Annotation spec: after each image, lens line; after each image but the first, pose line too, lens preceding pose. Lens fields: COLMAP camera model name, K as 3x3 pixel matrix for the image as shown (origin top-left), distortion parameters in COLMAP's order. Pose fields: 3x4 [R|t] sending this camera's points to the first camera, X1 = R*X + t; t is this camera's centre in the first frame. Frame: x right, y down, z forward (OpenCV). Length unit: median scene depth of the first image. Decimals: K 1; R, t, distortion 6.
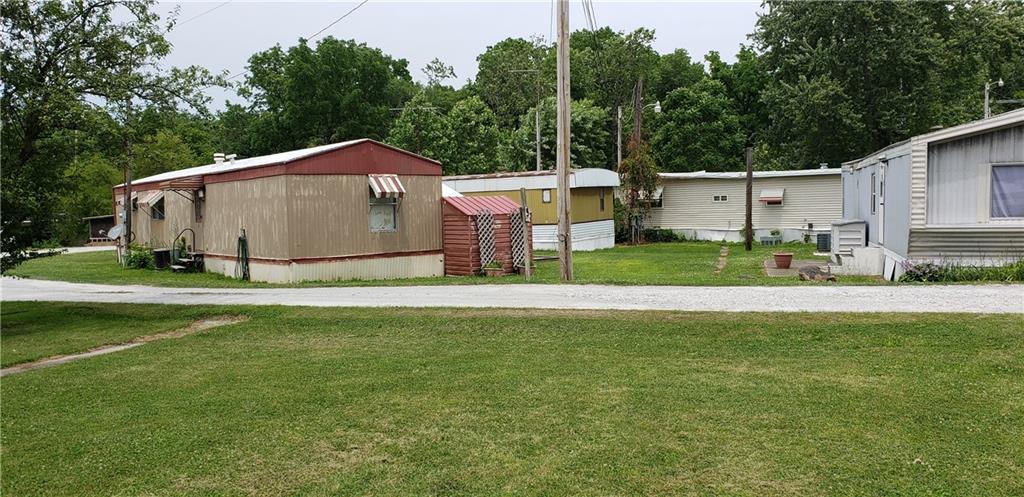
lens RADIAL K [[783.5, 0, 512.9], [0, 783.5, 254.3], [0, 0, 1]] dist [0.097725, -0.142349]
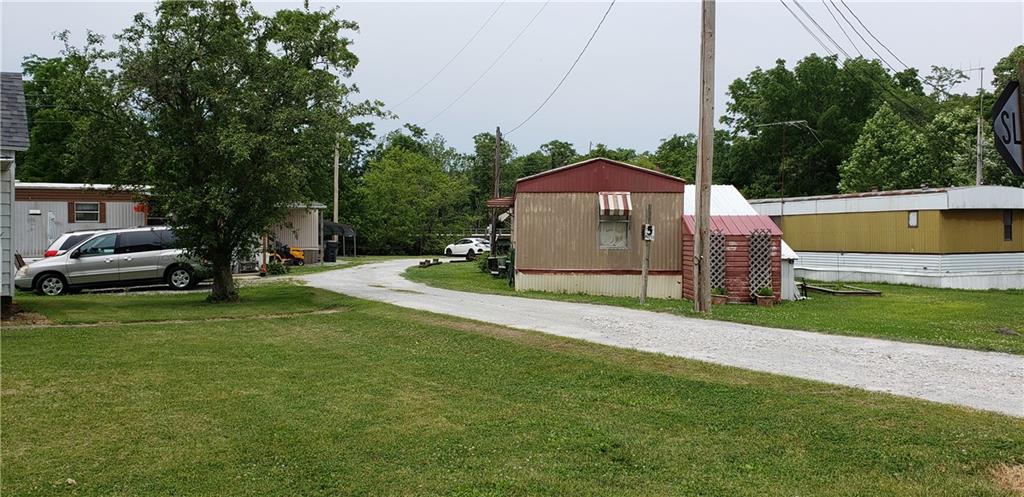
lens RADIAL K [[789.2, 0, 530.4], [0, 789.2, 236.5], [0, 0, 1]] dist [-0.002265, -0.003429]
pose [[0.744414, 0.031809, -0.666960, 0.410424], [-0.067428, 0.997340, -0.027693, -0.008749], [0.664305, 0.065587, 0.744579, 0.167041]]
